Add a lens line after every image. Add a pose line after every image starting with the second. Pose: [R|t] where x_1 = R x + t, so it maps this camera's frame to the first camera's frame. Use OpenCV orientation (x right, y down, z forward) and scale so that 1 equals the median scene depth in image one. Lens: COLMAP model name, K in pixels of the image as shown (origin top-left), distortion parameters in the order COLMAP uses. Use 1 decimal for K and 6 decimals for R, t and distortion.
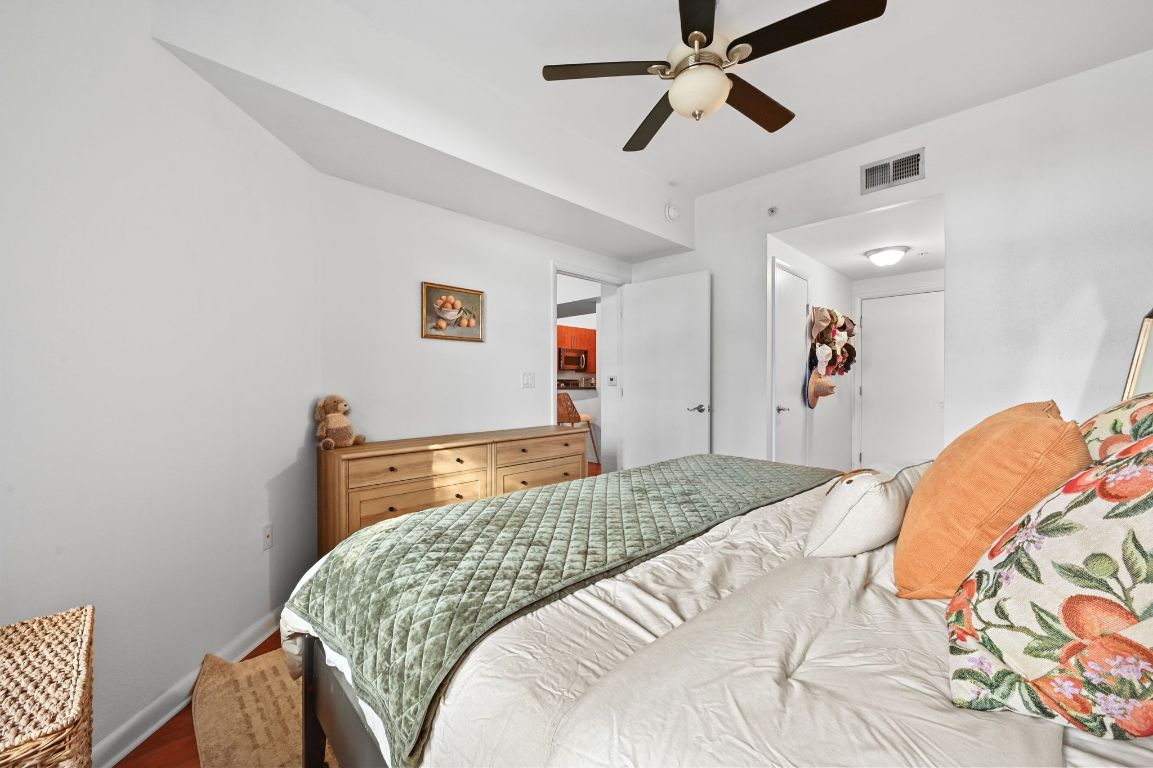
lens RADIAL K [[455.7, 0, 574.7], [0, 455.7, 384.8], [0, 0, 1]] dist [-0.001697, 0.000243]
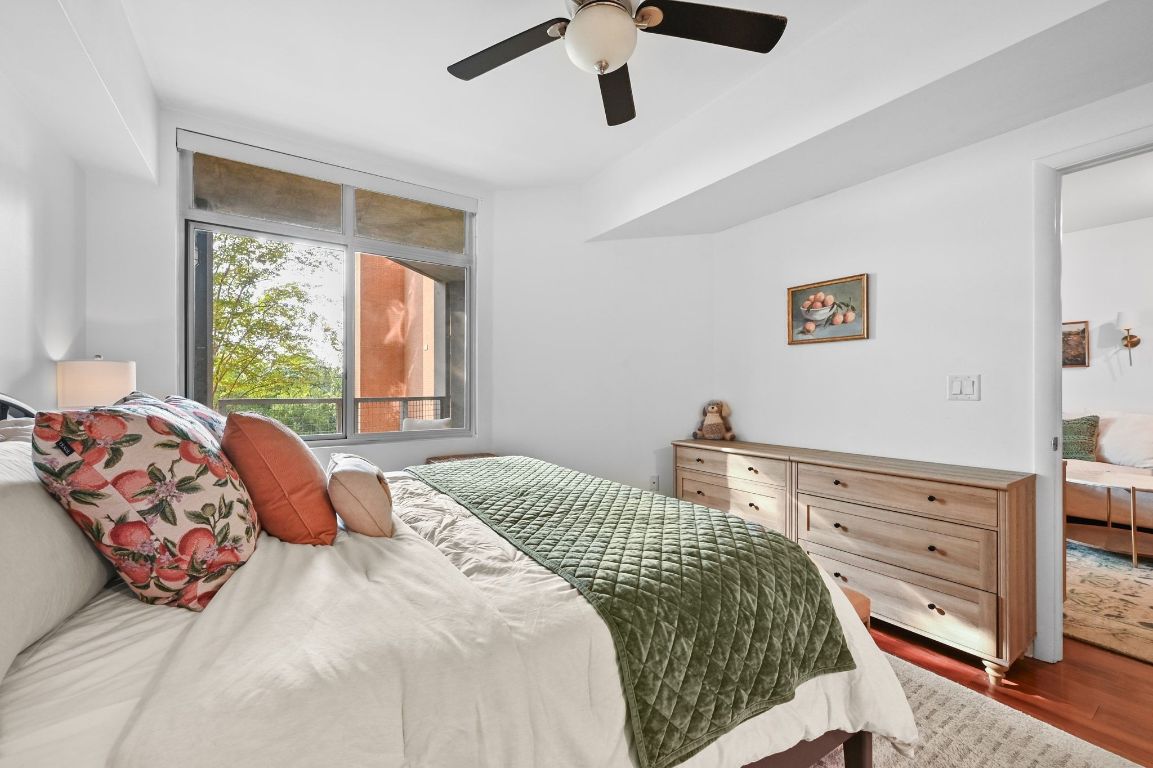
lens RADIAL K [[455.7, 0, 578.8], [0, 455.7, 380.6], [0, 0, 1]] dist [-0.001697, 0.000243]
pose [[-0.182297, -0.009014, -0.983202, 0.690435], [-0.000726, 0.999959, -0.009033, -0.016371], [0.983243, -0.000933, -0.182296, 0.706181]]
